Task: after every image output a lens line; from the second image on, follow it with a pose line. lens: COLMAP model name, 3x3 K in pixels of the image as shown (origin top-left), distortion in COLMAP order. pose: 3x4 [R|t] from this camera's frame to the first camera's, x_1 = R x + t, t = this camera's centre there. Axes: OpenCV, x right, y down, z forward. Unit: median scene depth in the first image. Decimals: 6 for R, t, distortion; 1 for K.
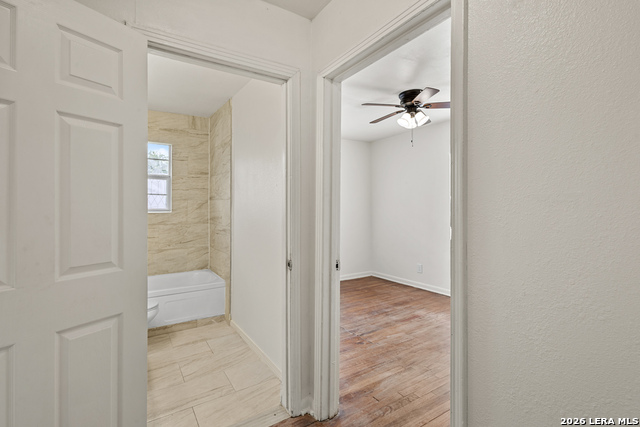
lens RADIAL K [[297.0, 0, 317.2], [0, 297.0, 210.1], [0, 0, 1]] dist [0.005457, 0.000069]
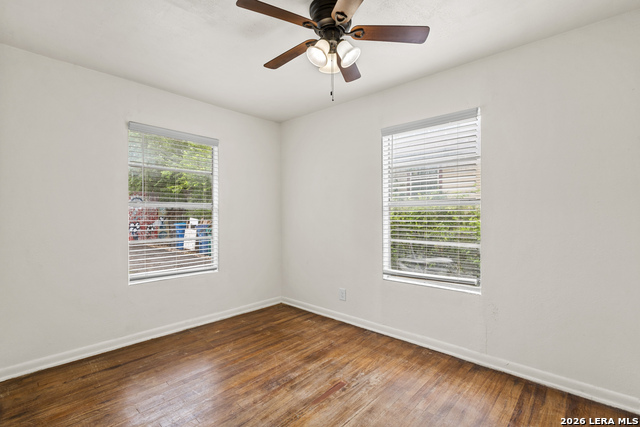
lens RADIAL K [[297.0, 0, 317.2], [0, 297.0, 210.1], [0, 0, 1]] dist [0.005457, 0.000069]
pose [[0.968311, 0.007869, 0.249624, 0.158442], [-0.003745, 0.999849, -0.016993, -0.001427], [-0.249720, 0.015519, 0.968194, 0.480387]]
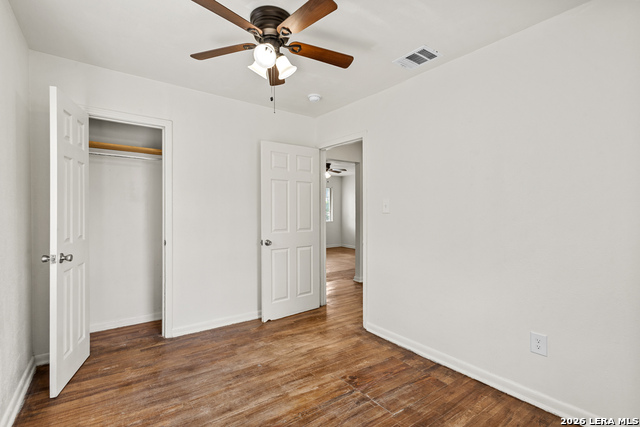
lens RADIAL K [[297.0, 0, 317.2], [0, 297.0, 210.1], [0, 0, 1]] dist [0.005457, 0.000069]
pose [[-0.998802, 0.002271, -0.048886, 0.275415], [0.002211, 0.999997, 0.001280, -0.010906], [0.048889, 0.001171, -0.998804, 1.765806]]
